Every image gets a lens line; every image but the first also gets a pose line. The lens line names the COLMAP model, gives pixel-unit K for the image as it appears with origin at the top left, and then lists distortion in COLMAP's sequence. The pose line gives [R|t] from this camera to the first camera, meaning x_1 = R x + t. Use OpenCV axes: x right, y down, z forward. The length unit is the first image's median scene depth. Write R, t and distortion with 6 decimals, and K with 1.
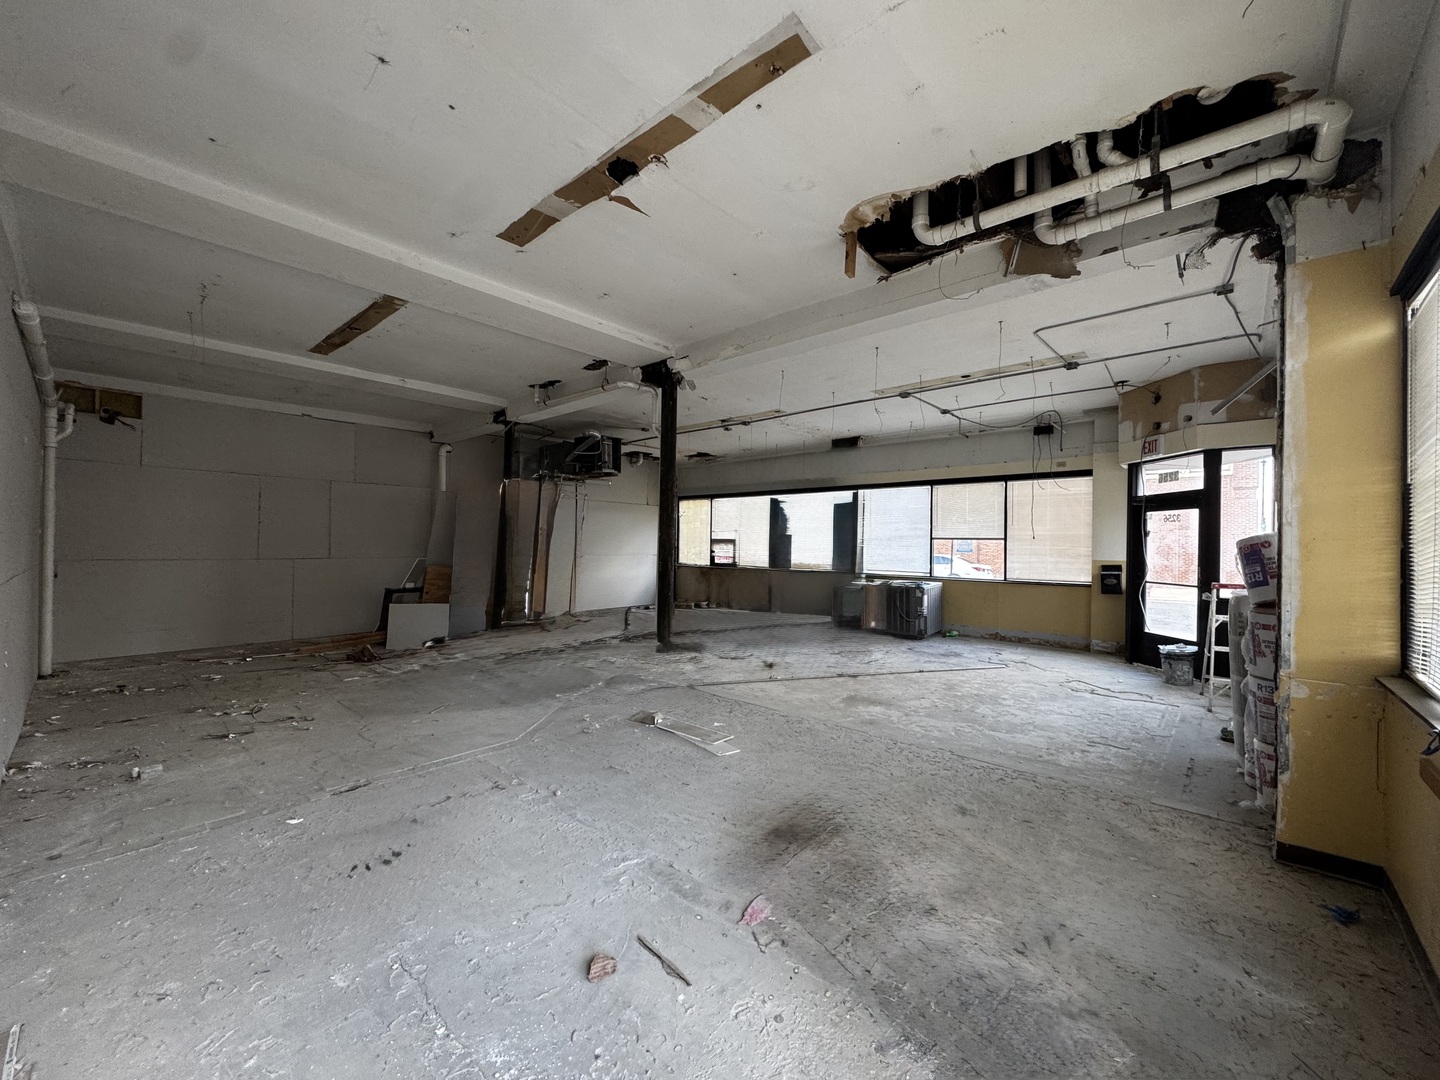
lens RADIAL K [[574.0, 0, 719.0], [0, 574.0, 539.5], [0, 0, 1]] dist [-0.001752, -0.000172]
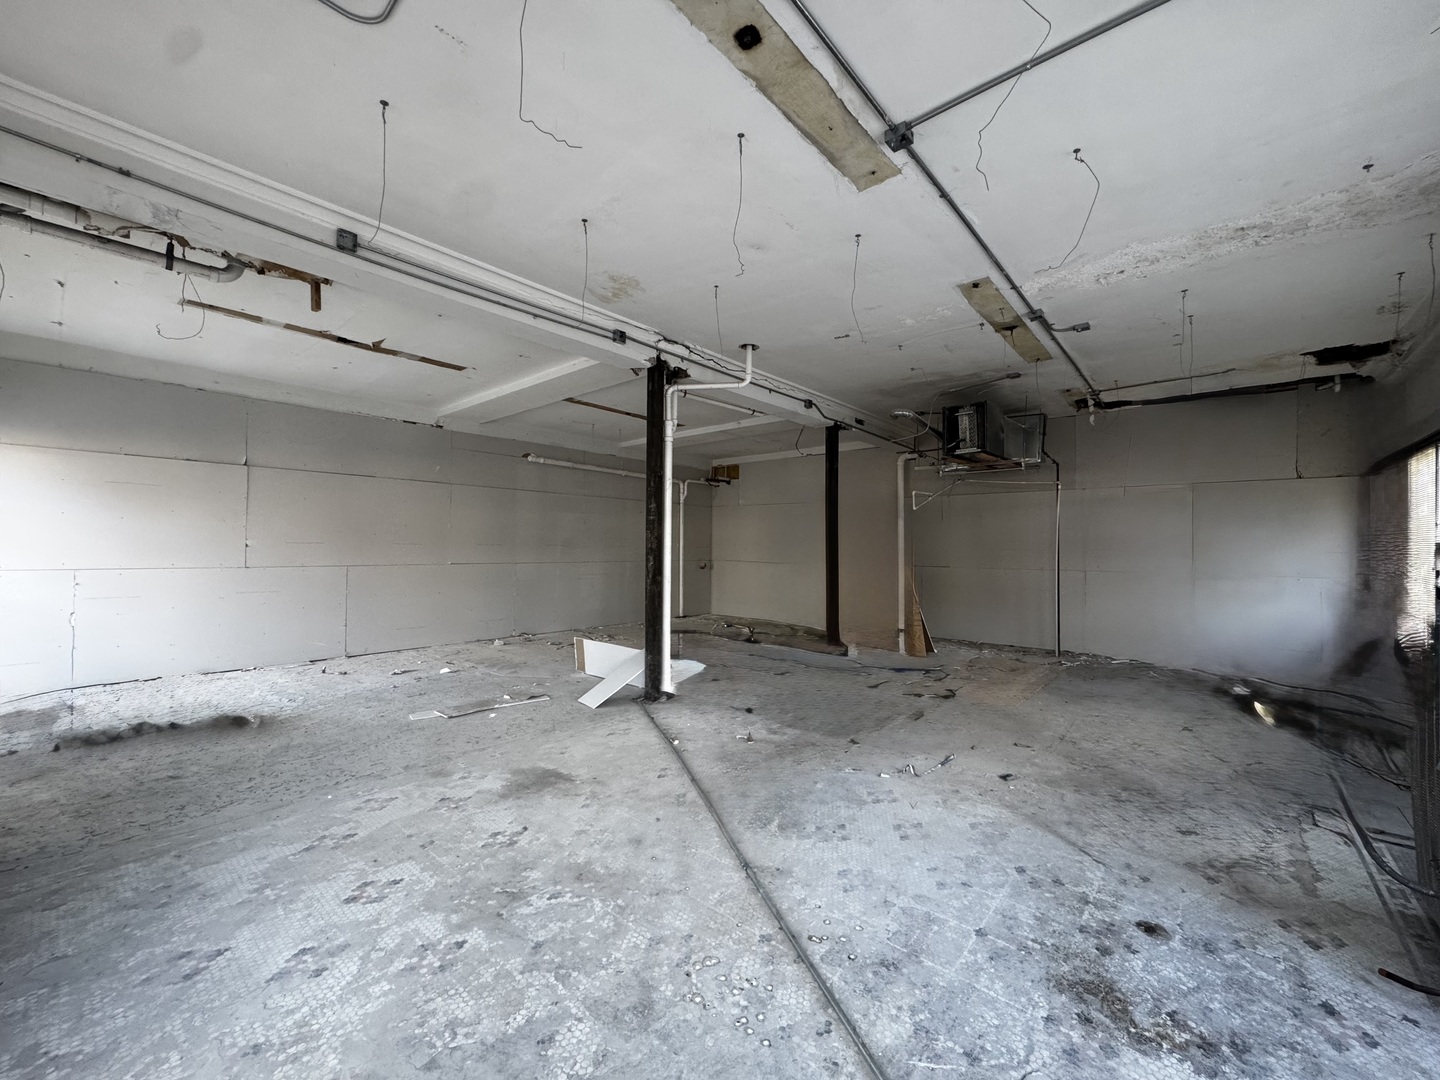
lens RADIAL K [[574.0, 0, 719.0], [0, 574.0, 539.5], [0, 0, 1]] dist [-0.001752, -0.000172]
pose [[0.017604, -0.023816, -0.999561, 0.896721], [-0.001826, 0.999714, -0.023851, 0.016644], [0.999843, 0.002245, 0.017556, 1.162585]]
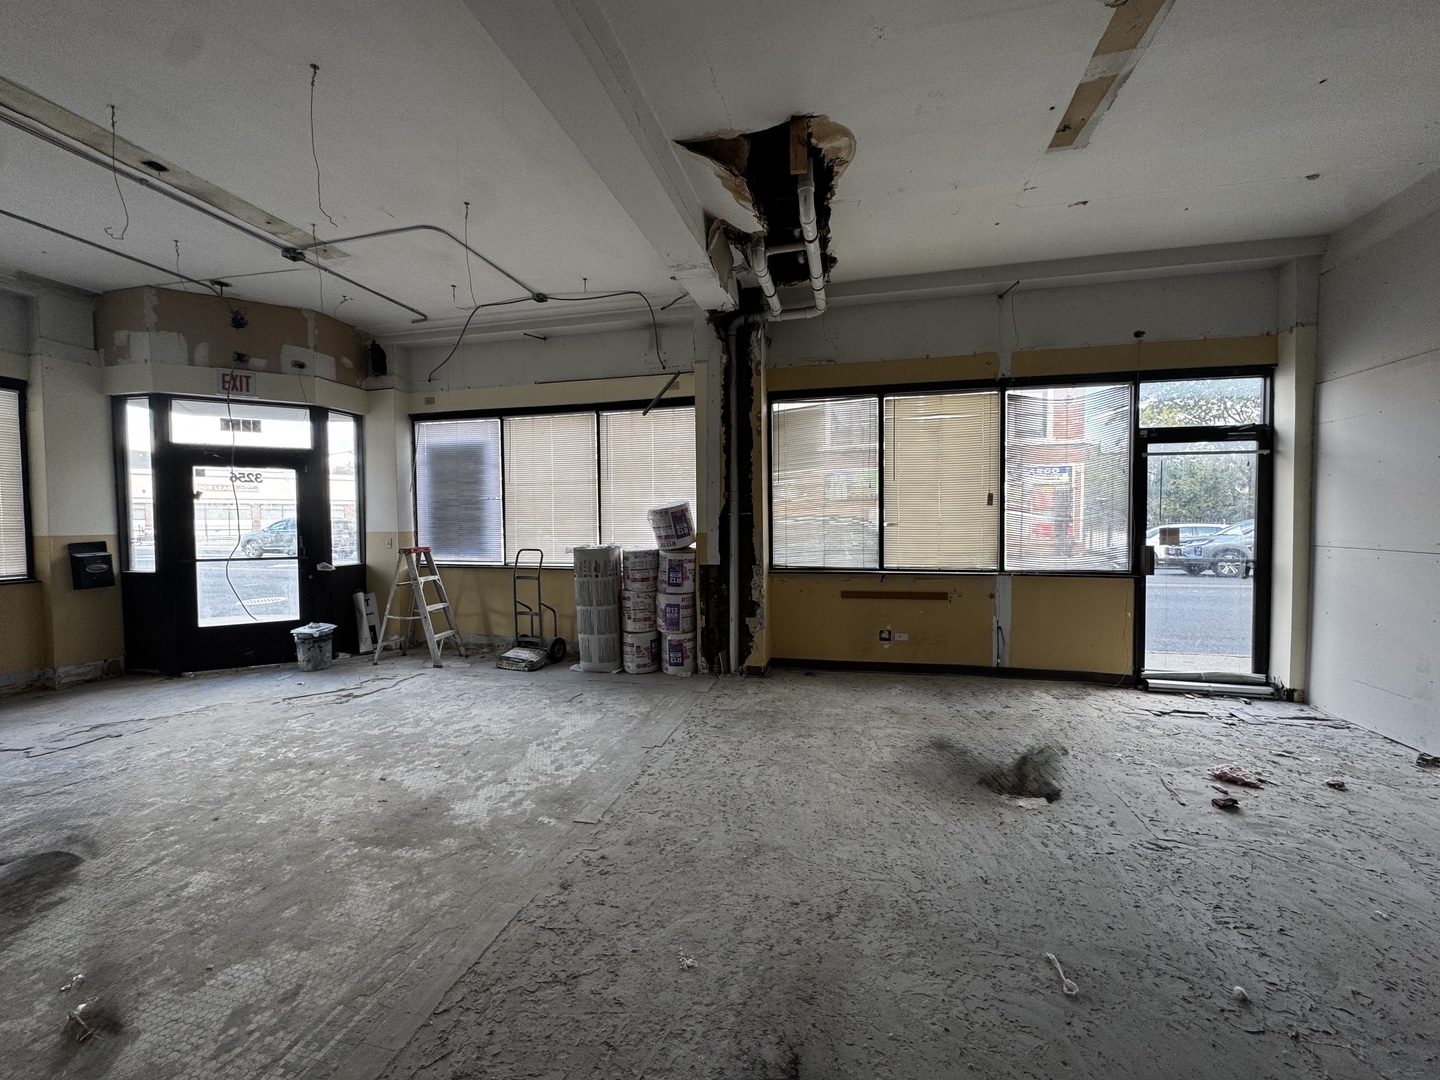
lens RADIAL K [[574.0, 0, 719.0], [0, 574.0, 539.5], [0, 0, 1]] dist [-0.001752, -0.000172]
pose [[-0.475111, -0.040660, 0.878986, -0.287962], [-0.007275, 0.999079, 0.042283, 0.013220], [-0.879896, 0.013695, -0.474970, 0.965543]]
